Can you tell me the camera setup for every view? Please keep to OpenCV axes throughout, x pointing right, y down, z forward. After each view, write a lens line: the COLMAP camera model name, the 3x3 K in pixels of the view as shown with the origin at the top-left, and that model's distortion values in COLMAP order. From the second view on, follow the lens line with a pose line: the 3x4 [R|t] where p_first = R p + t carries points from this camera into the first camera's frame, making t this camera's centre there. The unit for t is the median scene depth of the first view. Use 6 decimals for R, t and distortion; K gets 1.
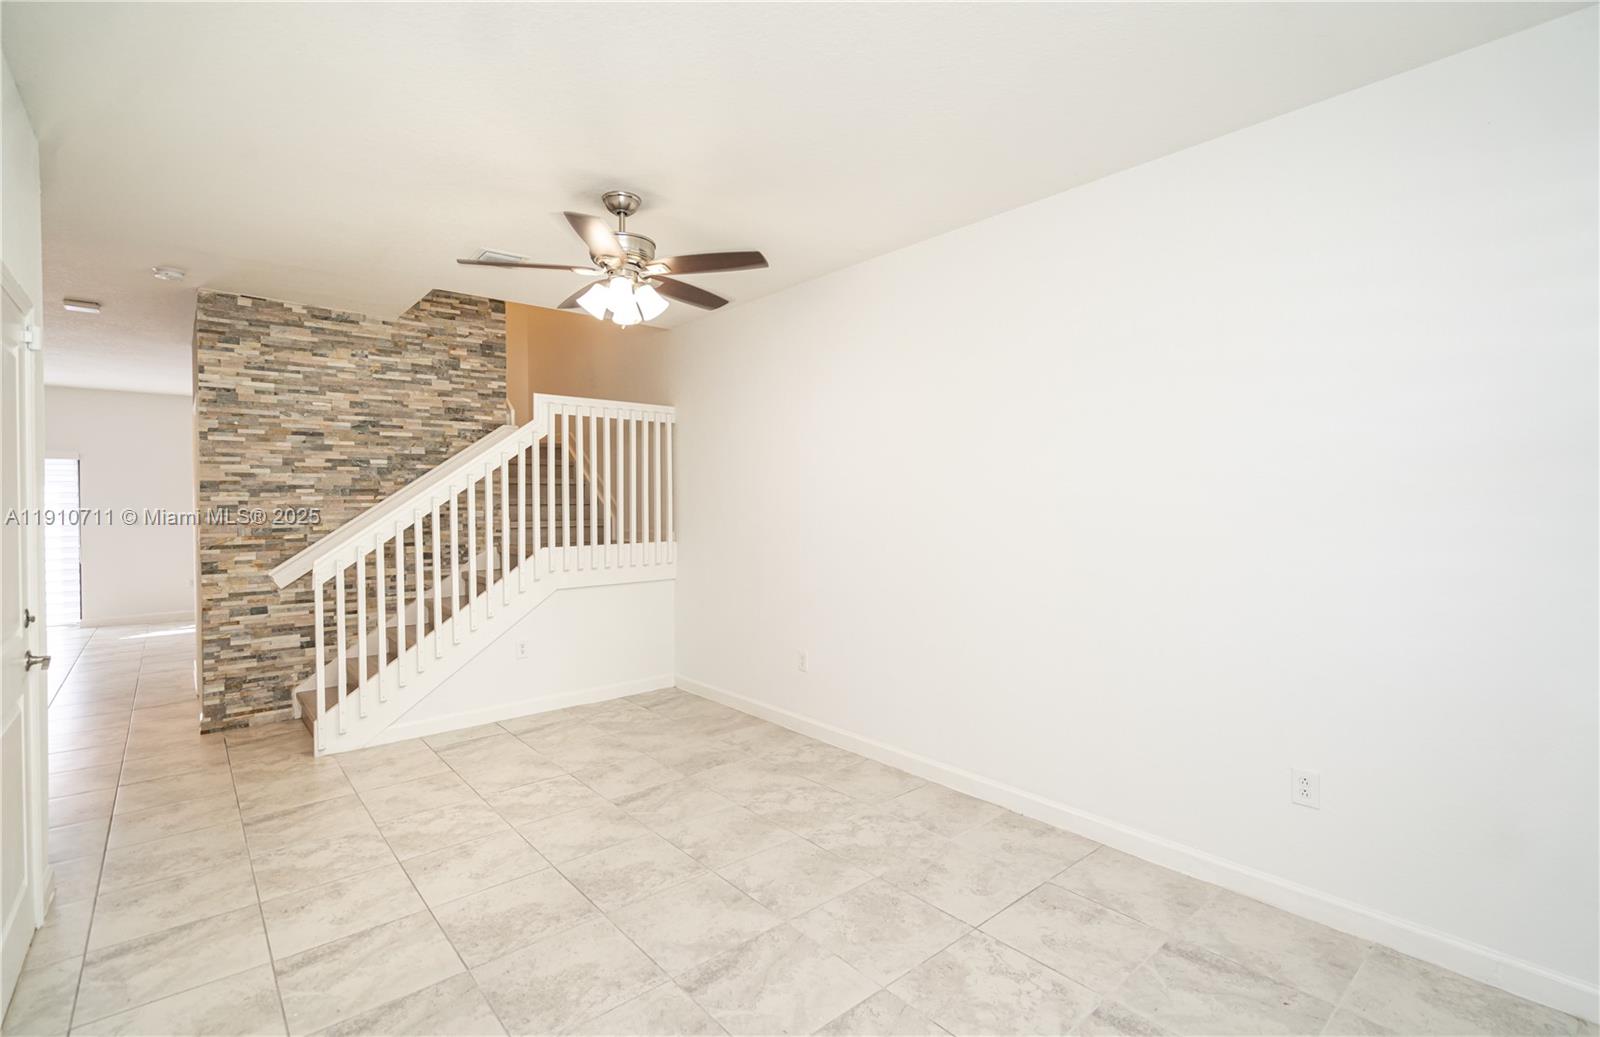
lens RADIAL K [[726.1, 0, 803.4], [0, 726.1, 509.2], [0, 0, 1]] dist [-0.000074, 0.000164]
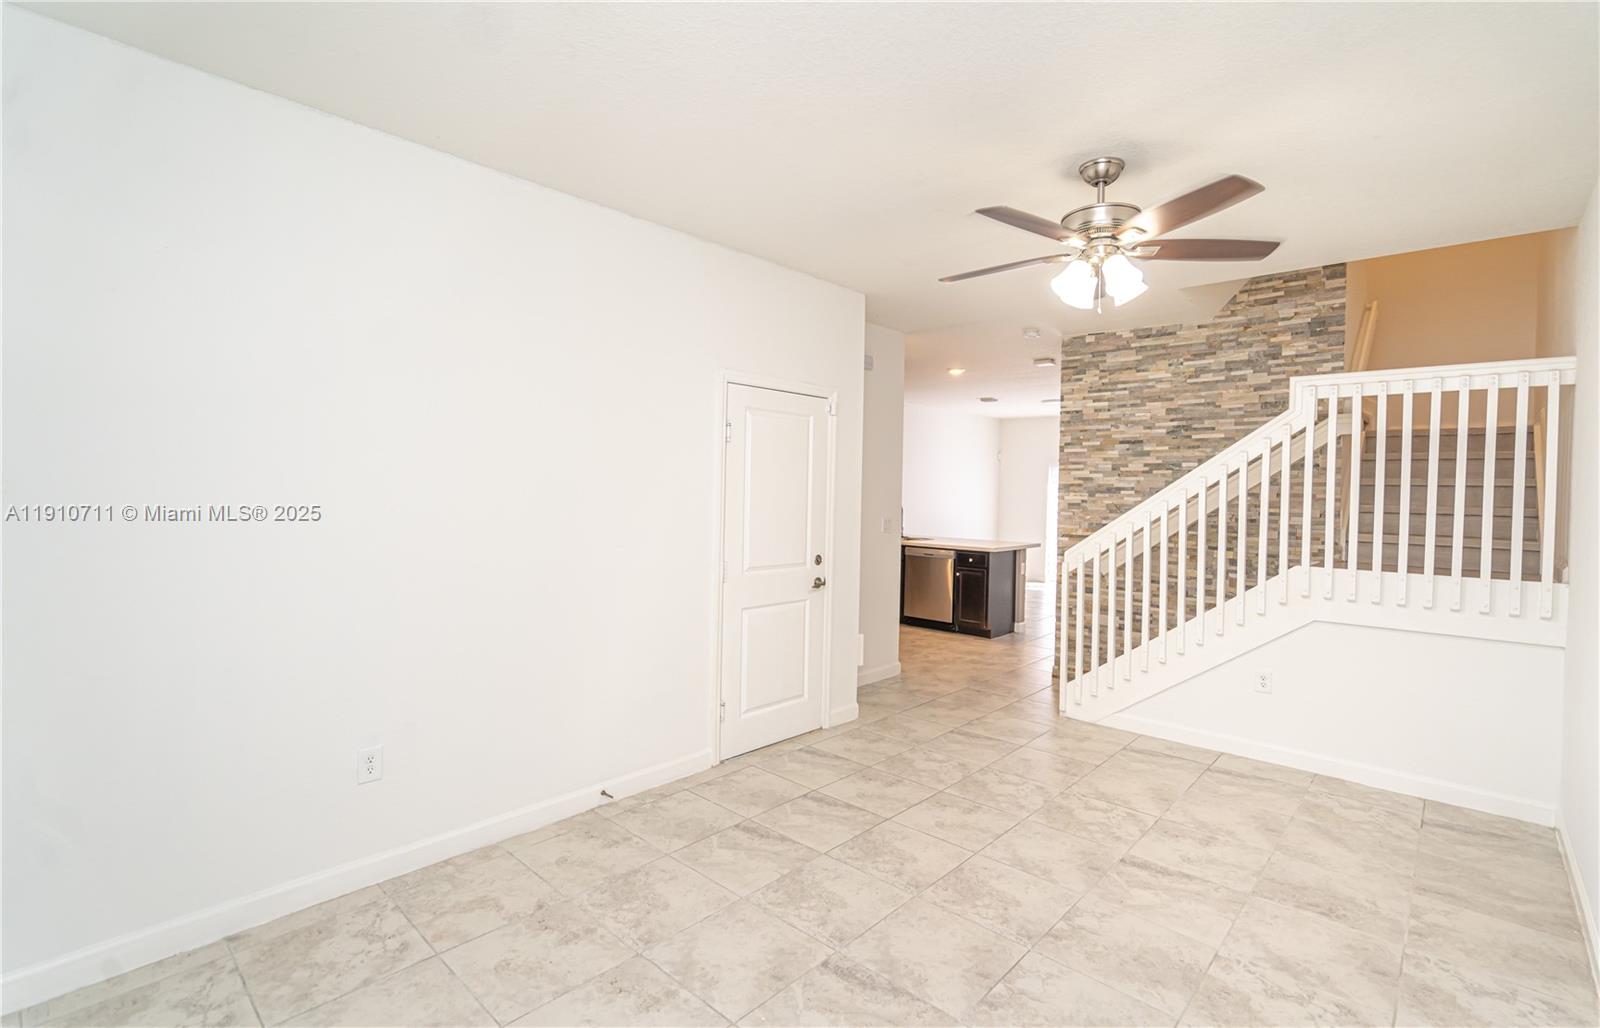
lens RADIAL K [[733.1, 0, 802.6], [0, 733.1, 497.6], [0, 0, 1]] dist [-0.012842, 0.008904]
pose [[0.113228, 0.019201, -0.993383, 0.403799], [-0.030717, 0.999403, 0.015816, -0.019796], [0.993094, 0.028723, 0.113750, 0.370140]]
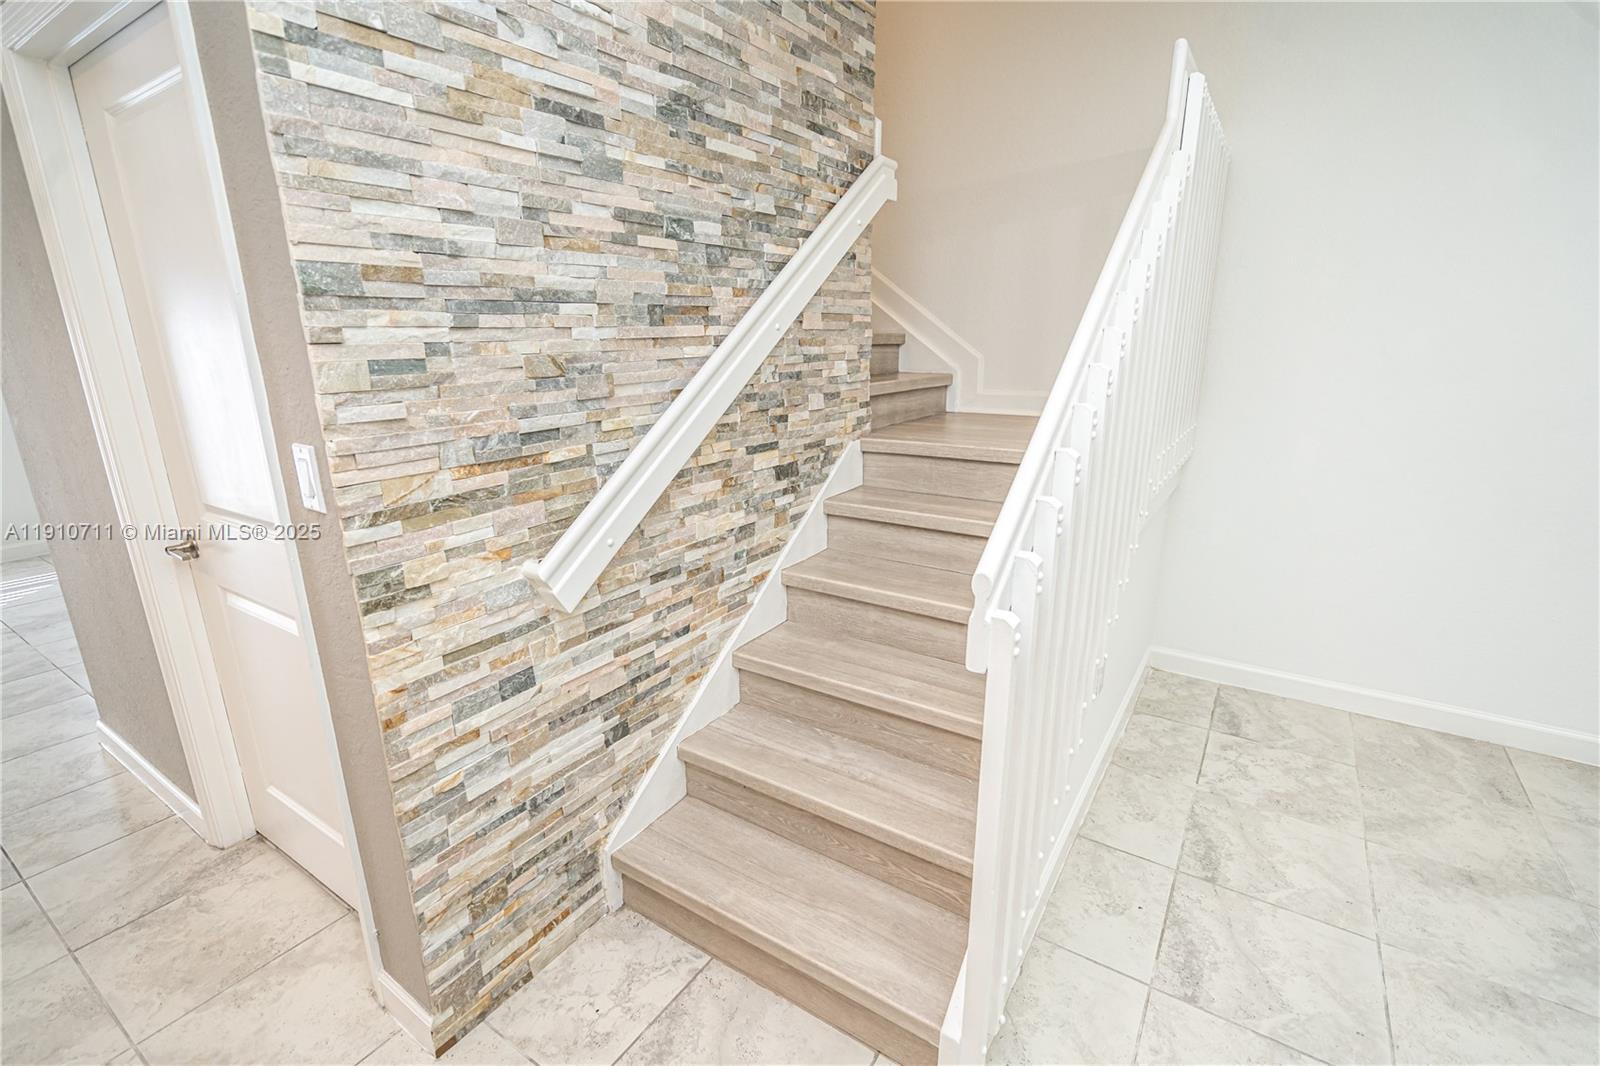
lens RADIAL K [[725.8, 0, 801.4], [0, 725.8, 537.3], [0, 0, 1]] dist [-0.000251, 0.000503]
pose [[0.962932, -0.076262, 0.258740, -0.694587], [0.007431, 0.966338, 0.257169, -0.009864], [-0.269643, -0.245713, 0.931084, 0.660264]]
